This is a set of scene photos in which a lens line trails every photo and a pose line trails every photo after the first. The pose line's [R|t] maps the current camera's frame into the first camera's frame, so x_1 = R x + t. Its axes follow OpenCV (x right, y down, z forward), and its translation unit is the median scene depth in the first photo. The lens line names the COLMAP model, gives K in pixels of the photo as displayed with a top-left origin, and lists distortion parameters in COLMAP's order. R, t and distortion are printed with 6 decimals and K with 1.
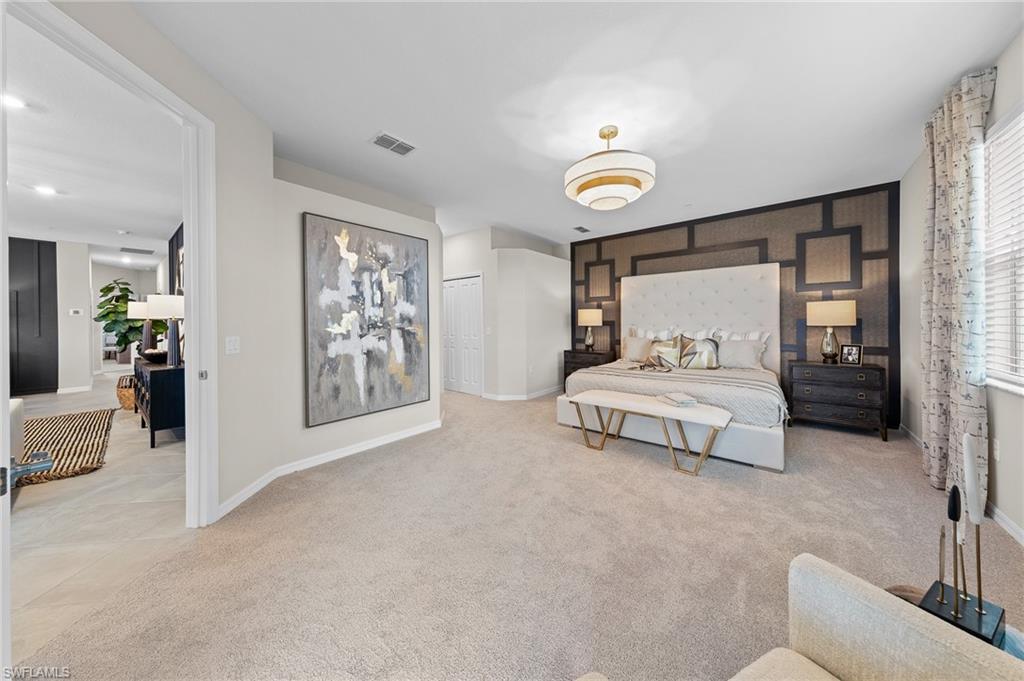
lens RADIAL K [[325.9, 0, 513.4], [0, 325.9, 325.7], [0, 0, 1]] dist [-0.000007, -0.000107]
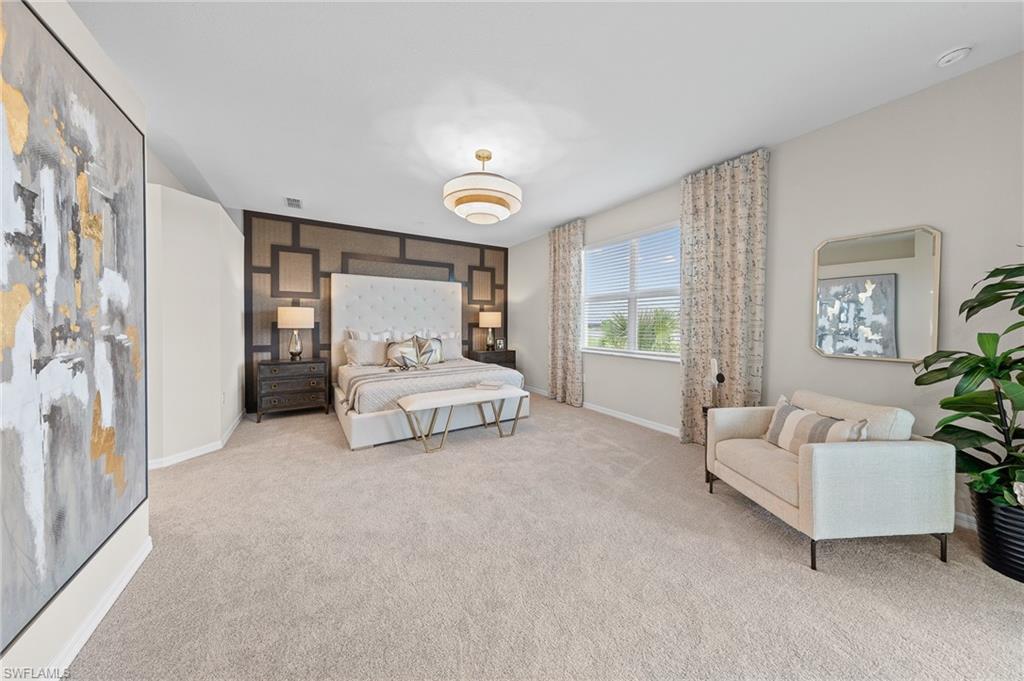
lens RADIAL K [[325.9, 0, 513.4], [0, 325.9, 325.7], [0, 0, 1]] dist [-0.000007, -0.000107]
pose [[0.312951, 0.001087, 0.949768, -0.547543], [0.003504, 0.999991, -0.002299, -0.003490], [-0.949763, 0.004048, 0.312945, 0.403860]]
